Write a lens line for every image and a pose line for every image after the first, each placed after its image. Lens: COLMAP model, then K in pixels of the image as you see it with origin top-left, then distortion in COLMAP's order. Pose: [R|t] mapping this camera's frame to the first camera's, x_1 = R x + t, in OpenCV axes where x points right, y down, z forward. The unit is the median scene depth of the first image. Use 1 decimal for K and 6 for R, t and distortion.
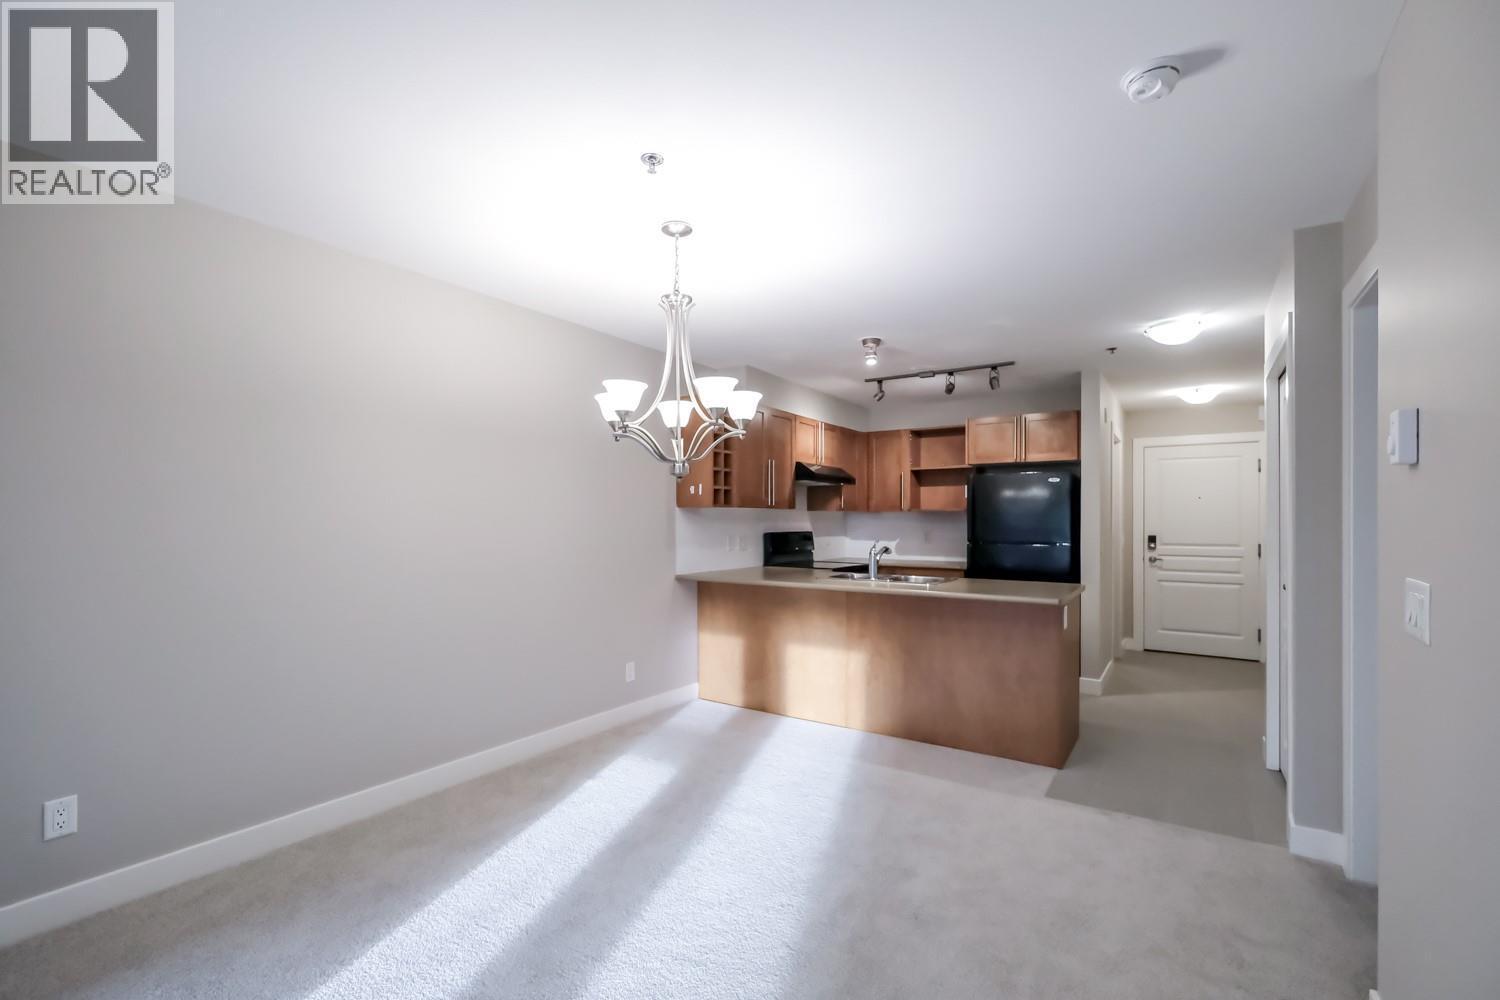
lens RADIAL K [[676.6, 0, 733.4], [0, 676.6, 516.9], [0, 0, 1]] dist [-0.001981, -0.000352]
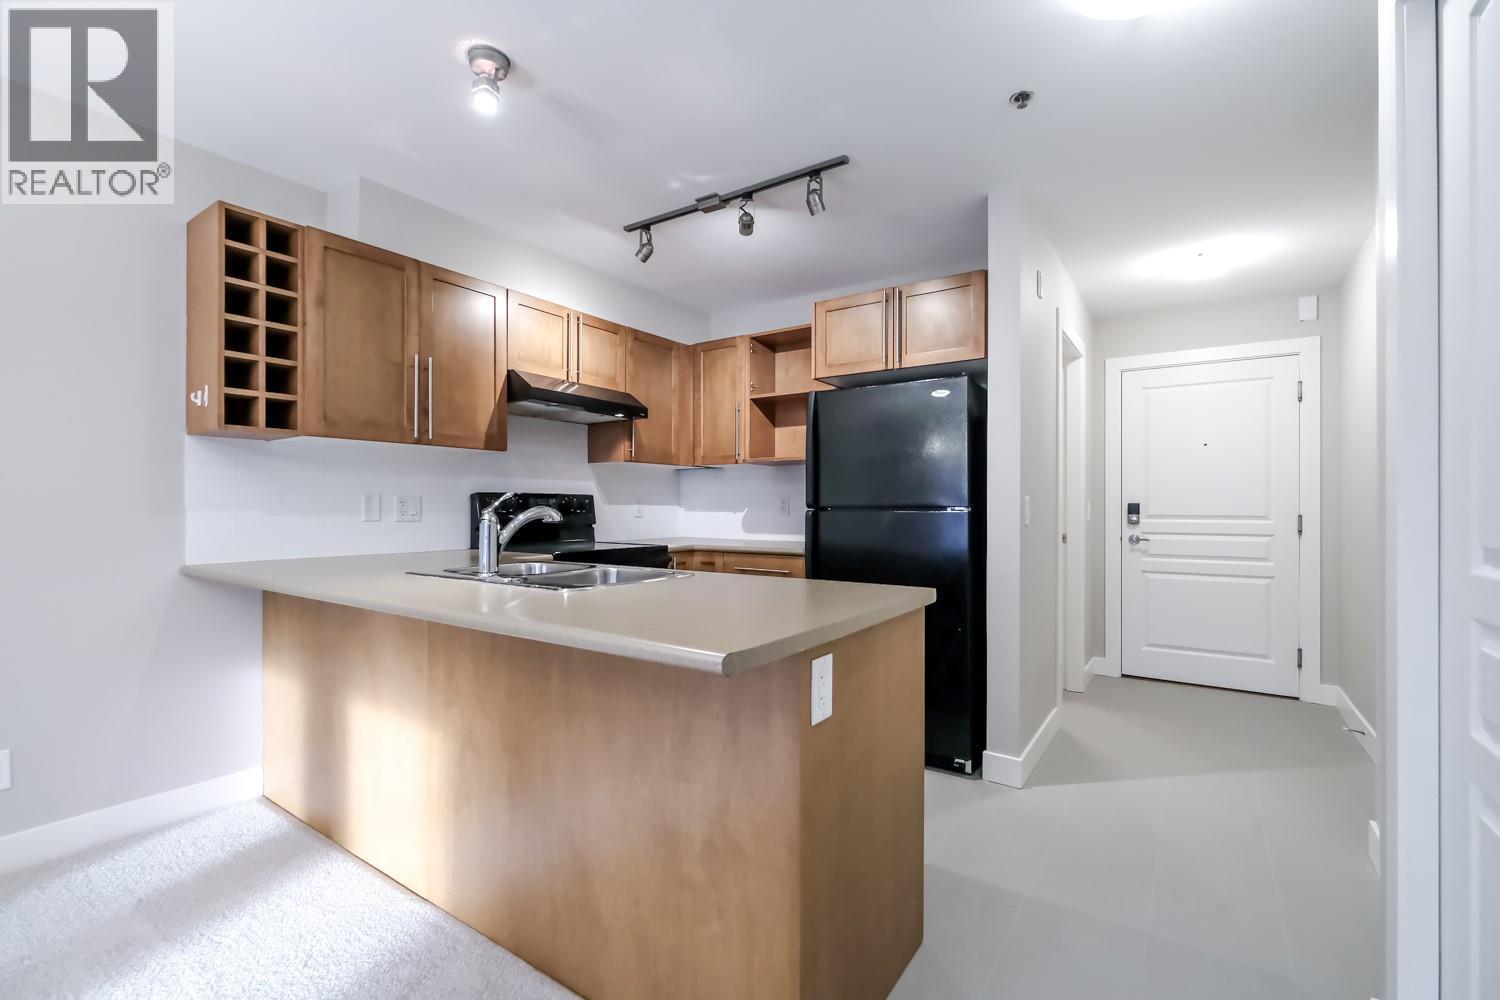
lens RADIAL K [[663.6, 0, 746.8], [0, 663.6, 504.9], [0, 0, 1]] dist [0.000043, 0.000065]
pose [[0.999987, -0.000544, -0.005065, 0.291466], [0.000561, 0.999995, 0.003202, 0.032194], [0.005064, -0.003205, 0.999982, 0.415795]]
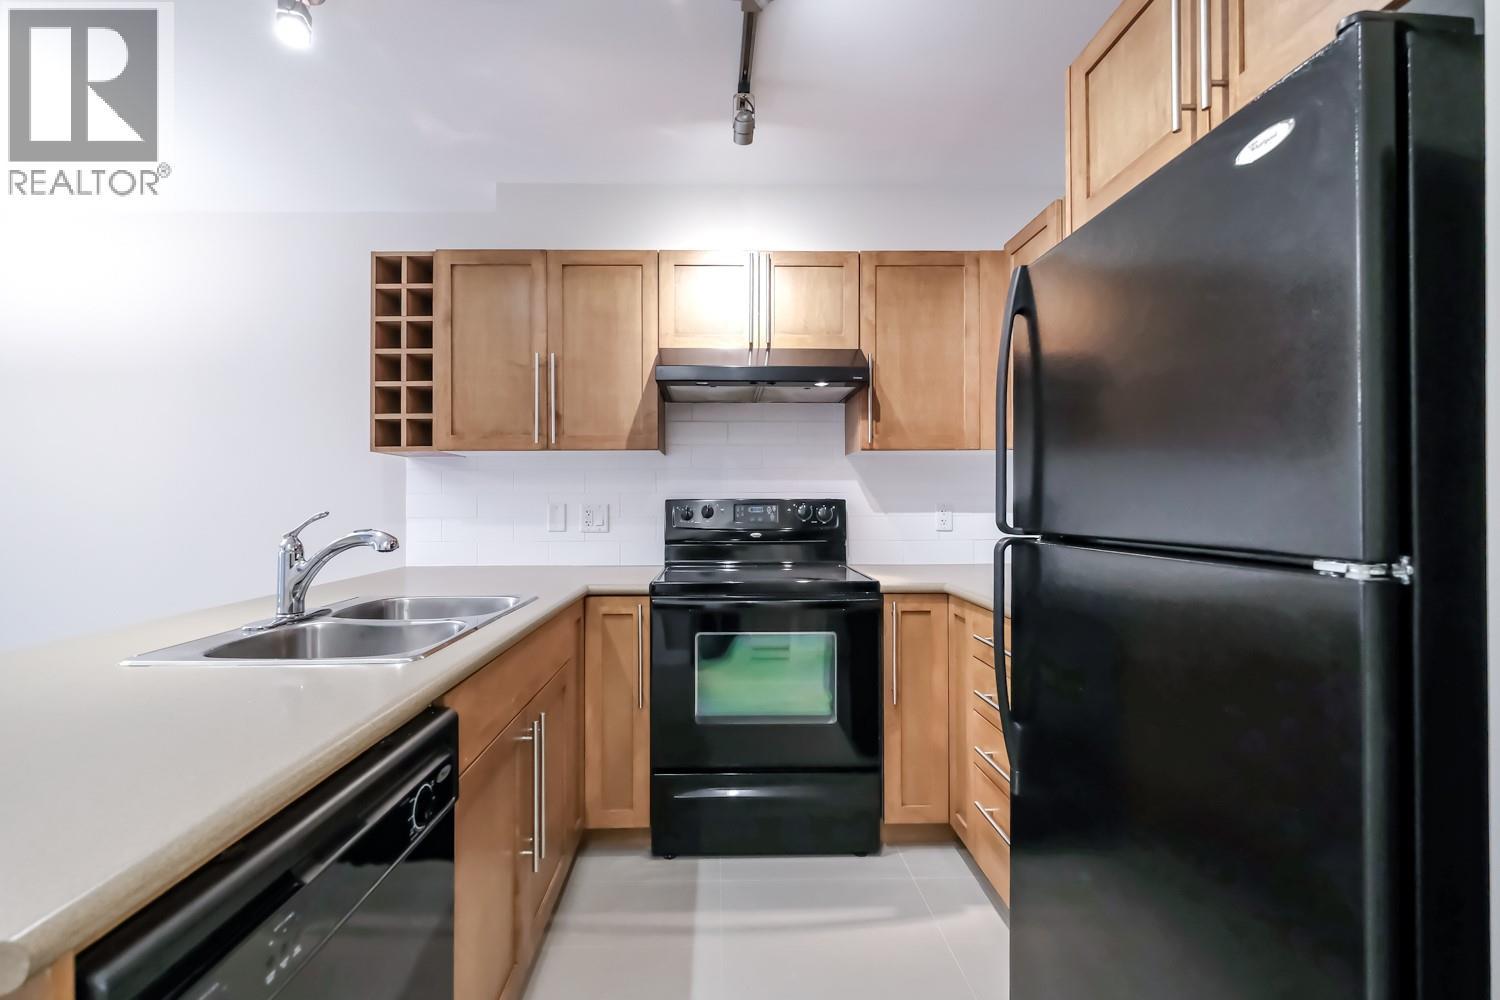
lens RADIAL K [[666.4, 0, 720.0], [0, 666.4, 497.1], [0, 0, 1]] dist [0.000118, 0.000041]
pose [[0.570922, -0.008437, -0.820961, 0.483535], [0.008776, 0.999953, -0.004174, 0.023518], [0.820958, -0.004822, 0.570969, 0.744371]]
